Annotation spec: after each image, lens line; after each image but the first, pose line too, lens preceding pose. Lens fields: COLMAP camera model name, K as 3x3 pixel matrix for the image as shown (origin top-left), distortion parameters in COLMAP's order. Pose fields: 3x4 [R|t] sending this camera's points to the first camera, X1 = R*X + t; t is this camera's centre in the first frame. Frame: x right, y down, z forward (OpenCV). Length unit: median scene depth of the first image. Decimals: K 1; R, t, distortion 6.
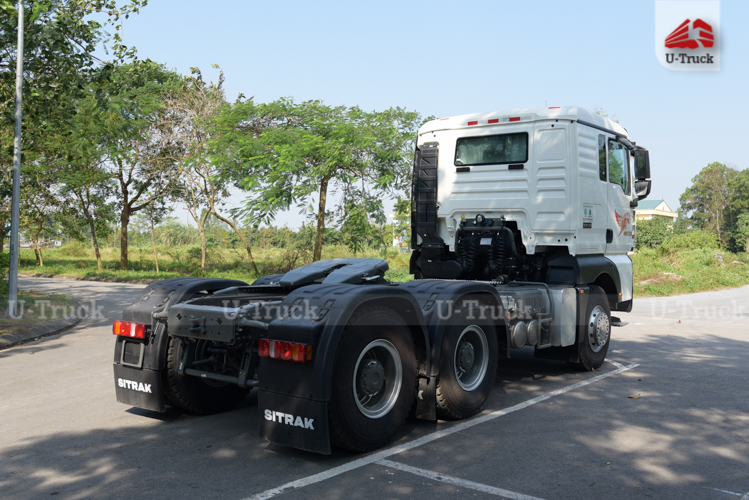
lens RADIAL K [[674.4, 0, 374.5], [0, 674.4, 250.0], [0, 0, 1]] dist [-0.009759, -0.003487]
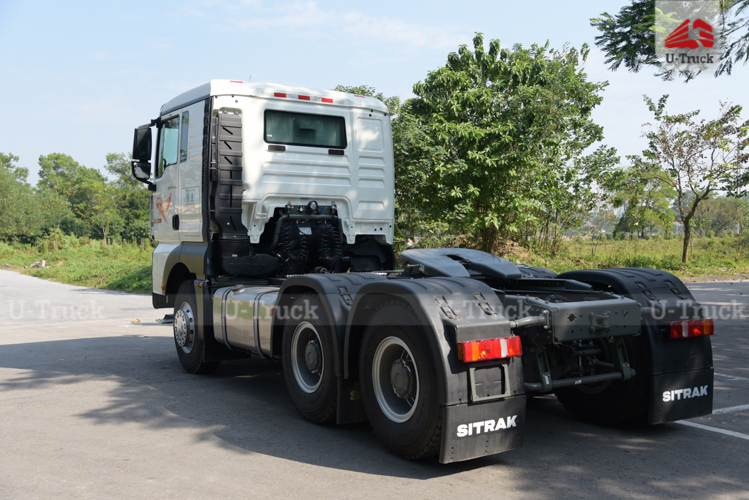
lens RADIAL K [[799.7, 0, 374.5], [0, 799.7, 250.0], [0, 0, 1]] dist [0.099332, 0.002418]
pose [[0.369771, -0.026768, 0.928737, -0.814378], [0.021643, 0.999562, 0.020192, -0.007116], [-0.928871, 0.012634, 0.370188, 0.529597]]
